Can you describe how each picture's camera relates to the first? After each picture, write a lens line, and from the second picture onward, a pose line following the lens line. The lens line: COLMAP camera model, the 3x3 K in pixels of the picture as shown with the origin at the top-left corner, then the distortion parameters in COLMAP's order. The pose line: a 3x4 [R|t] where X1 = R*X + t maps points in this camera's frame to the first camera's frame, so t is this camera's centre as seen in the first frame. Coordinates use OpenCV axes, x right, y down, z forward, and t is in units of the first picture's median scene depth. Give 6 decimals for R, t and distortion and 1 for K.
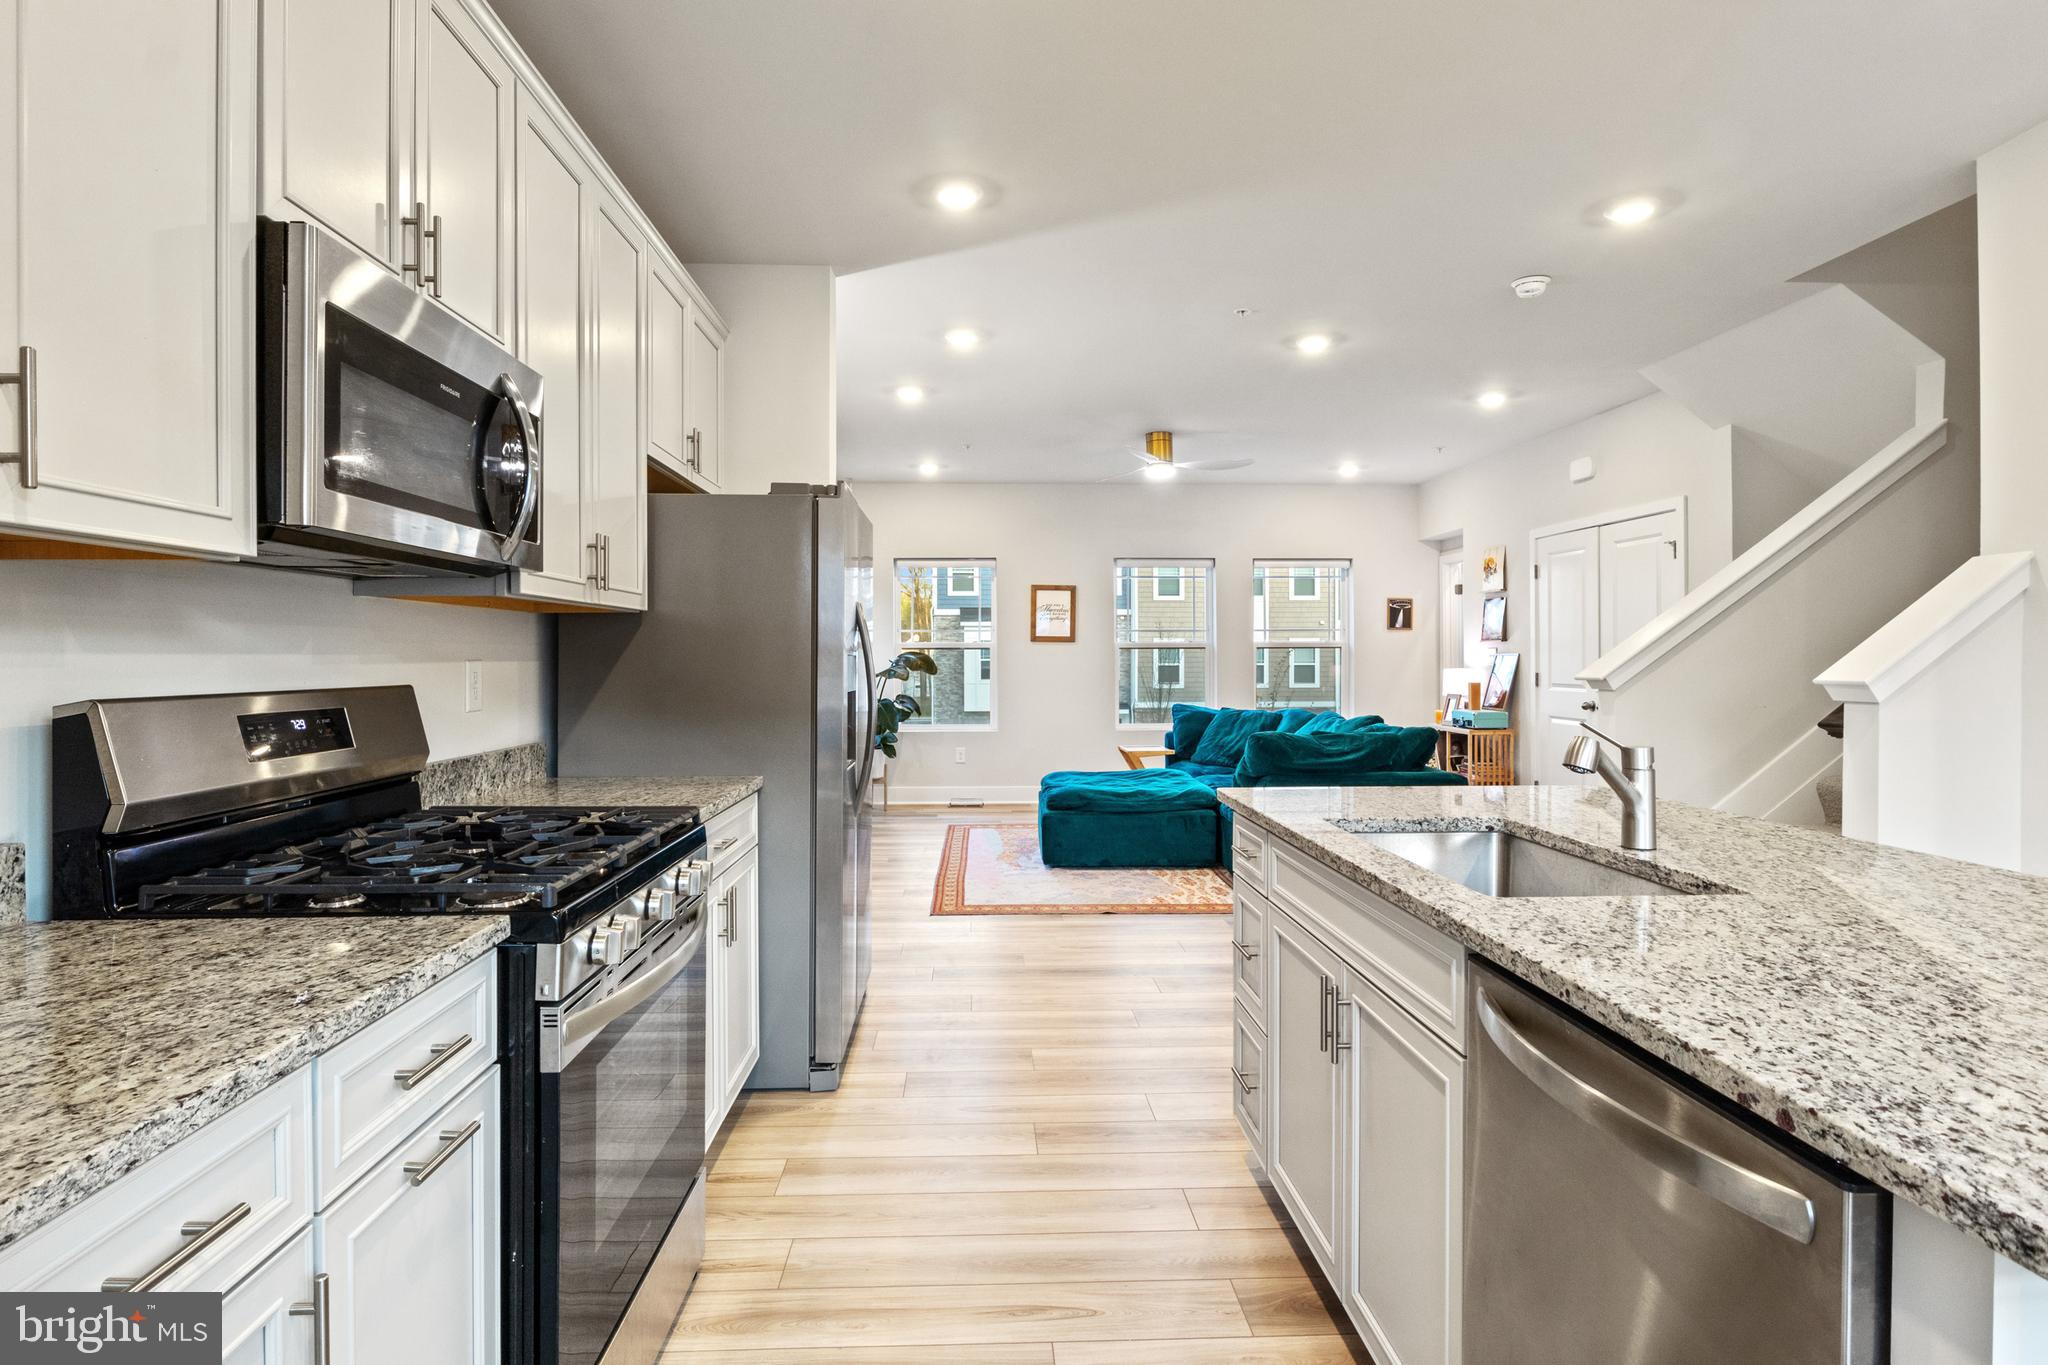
lens RADIAL K [[1031.1, 0, 1017.9], [0, 1031.1, 663.3], [0, 0, 1]] dist [-0.041833, -0.000146]
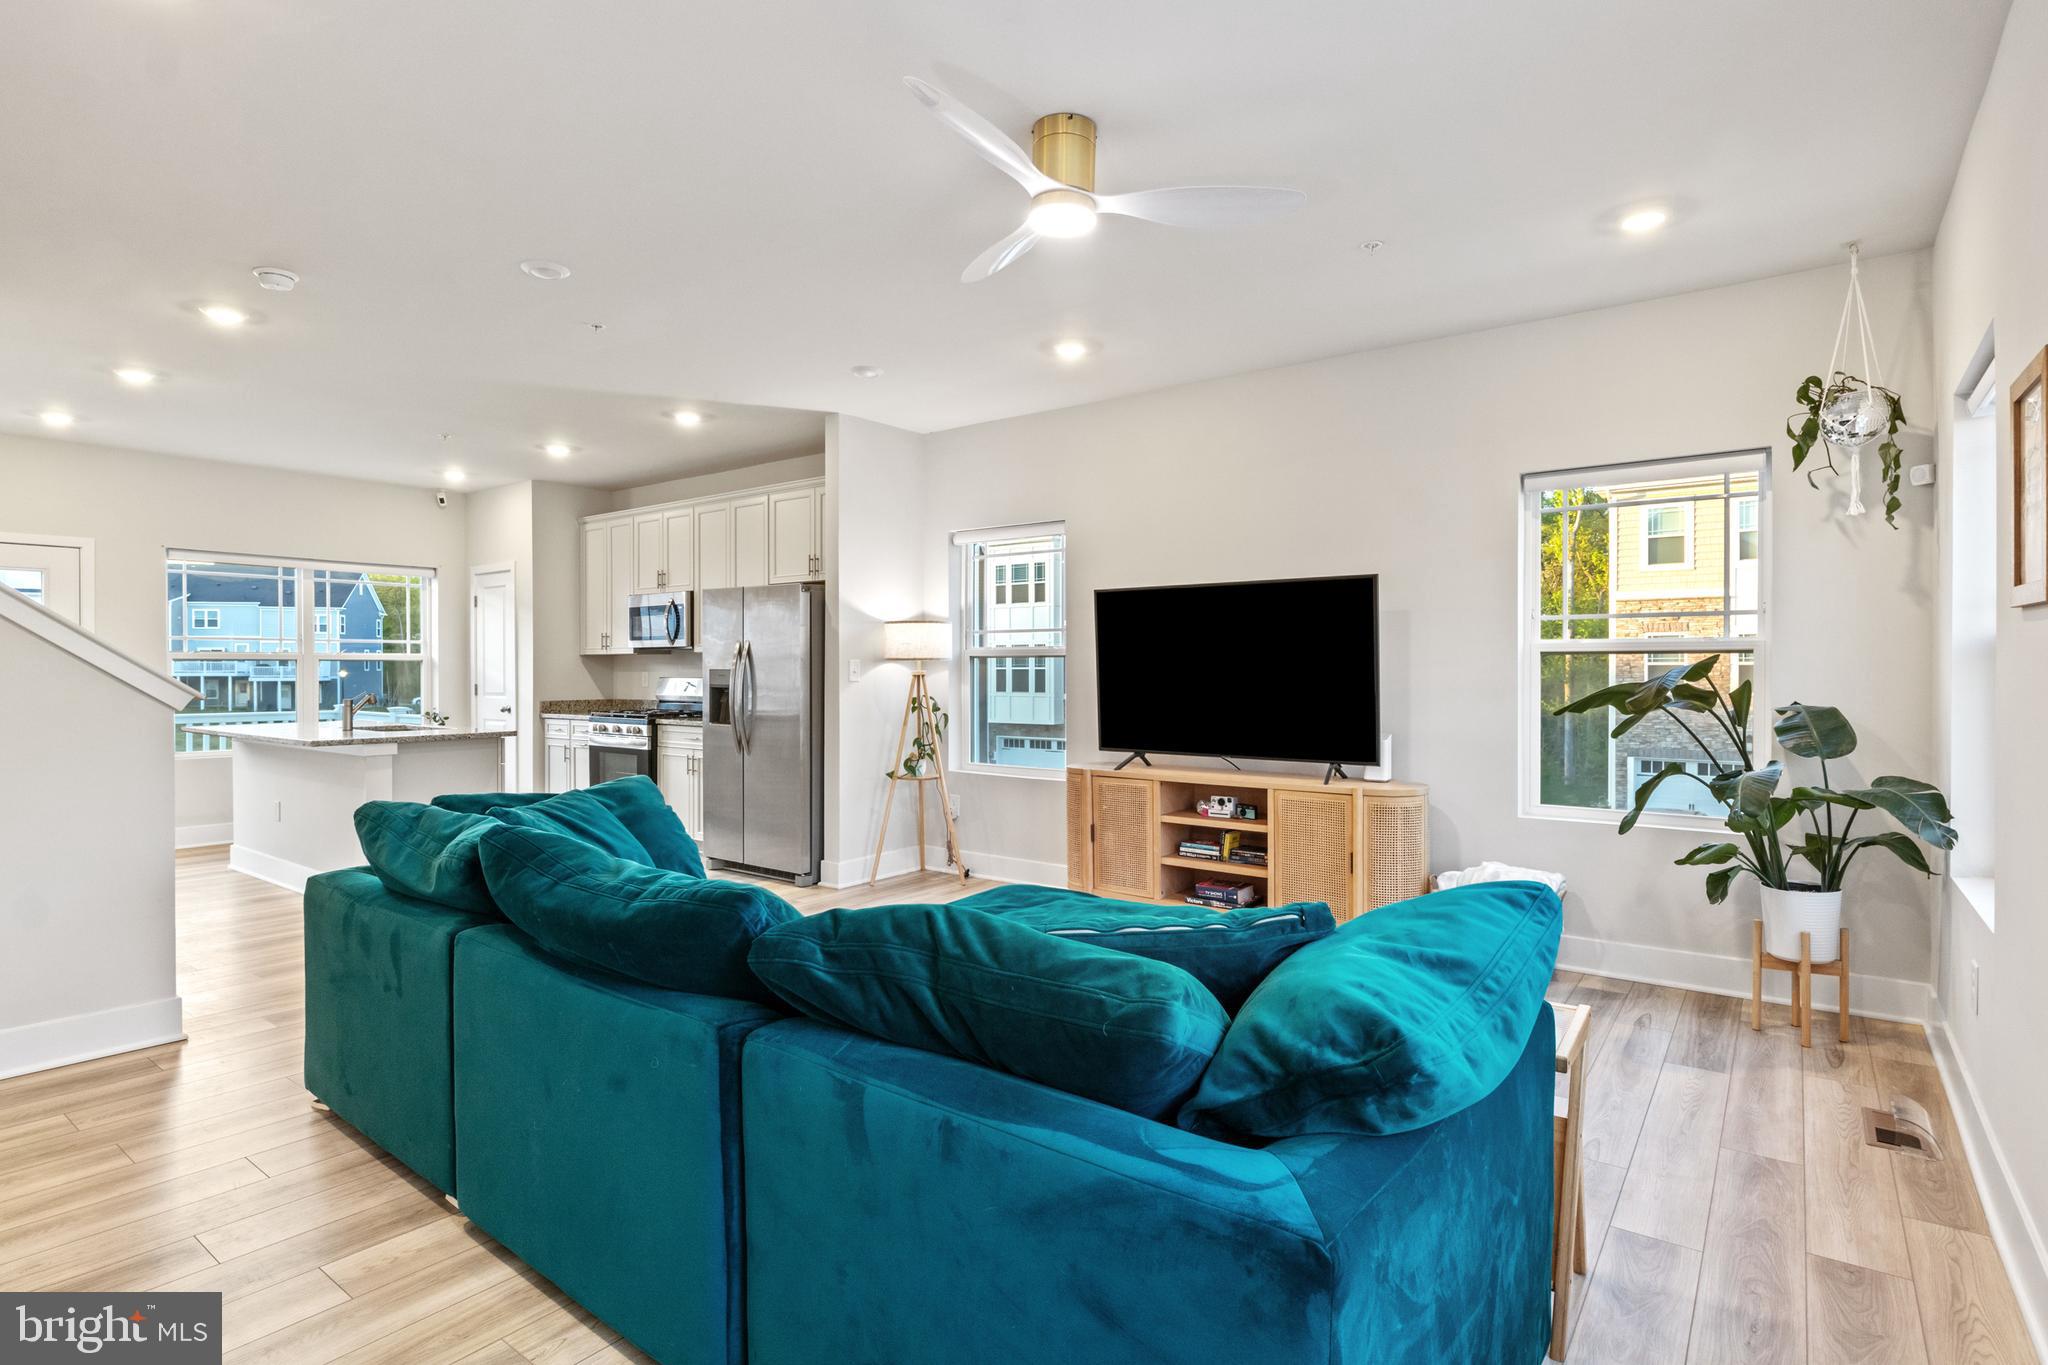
lens RADIAL K [[1027.1, 0, 1024.0], [0, 1027.1, 682.5], [0, 0, 1]] dist [-0.004710, -0.000118]
pose [[-0.639381, 0.016447, -0.768714, 0.460148], [-0.000176, 0.999768, 0.021537, -0.012218], [0.768890, 0.013905, -0.639230, 1.250890]]
